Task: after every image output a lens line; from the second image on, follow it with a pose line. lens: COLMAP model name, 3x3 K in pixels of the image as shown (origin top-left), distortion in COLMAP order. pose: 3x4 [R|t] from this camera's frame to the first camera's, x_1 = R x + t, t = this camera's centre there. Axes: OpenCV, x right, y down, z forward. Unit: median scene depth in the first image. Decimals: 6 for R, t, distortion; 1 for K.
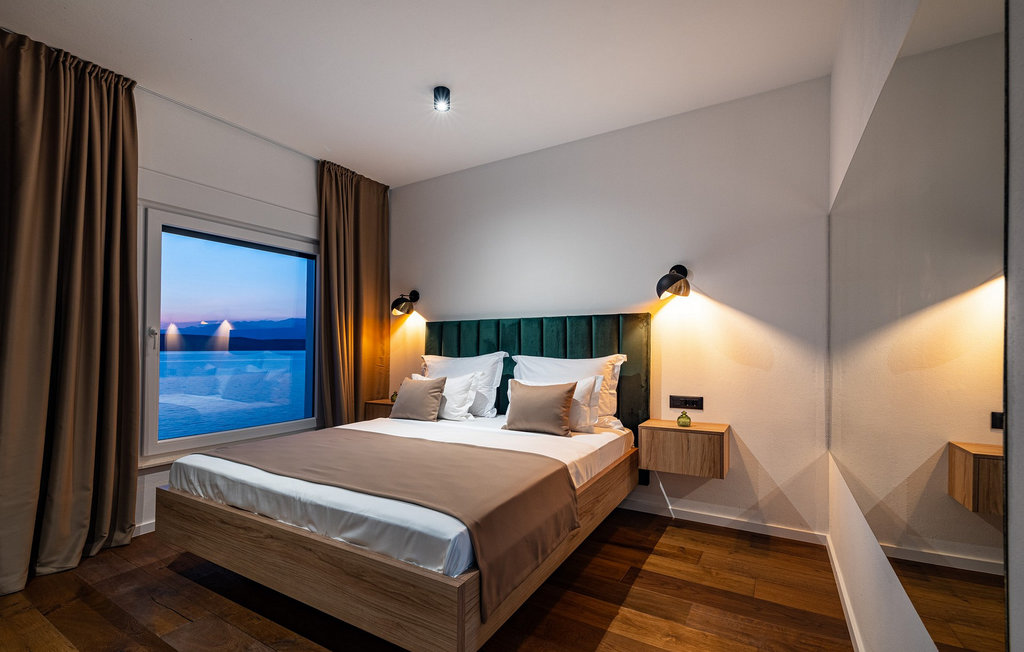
lens RADIAL K [[442.3, 0, 512.1], [0, 442.3, 332.6], [0, 0, 1]] dist [0.002638, 0.000127]
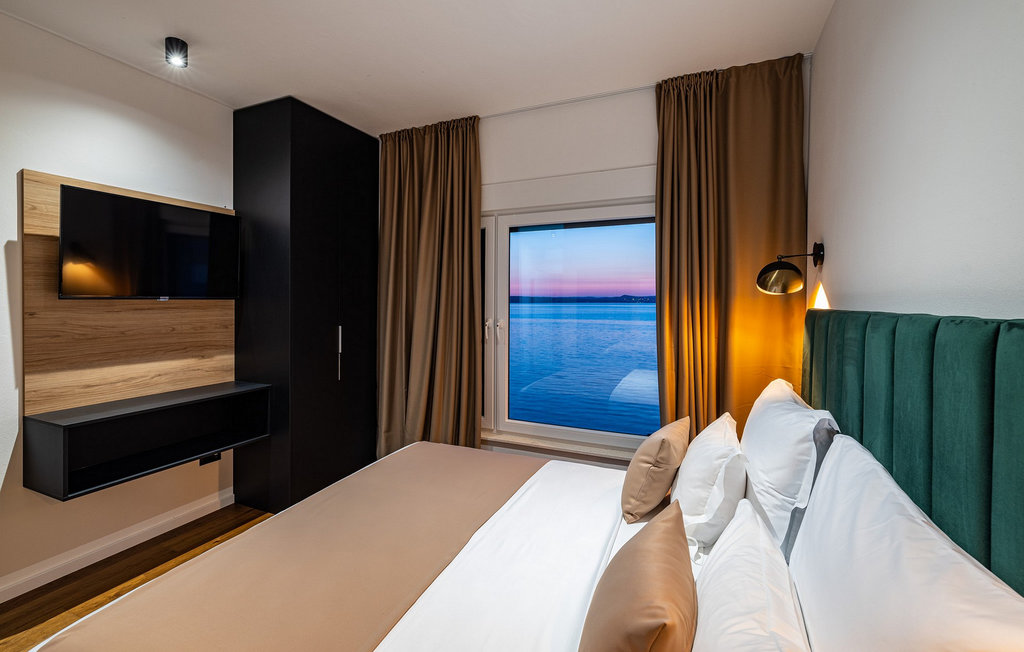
lens RADIAL K [[442.3, 0, 502.7], [0, 442.3, 305.2], [0, 0, 1]] dist [0.002638, 0.000127]
pose [[0.105291, 0.004308, -0.994432, 0.300868], [0.024935, 0.999665, 0.006971, -0.047638], [0.994129, -0.025530, 0.105148, 0.776133]]
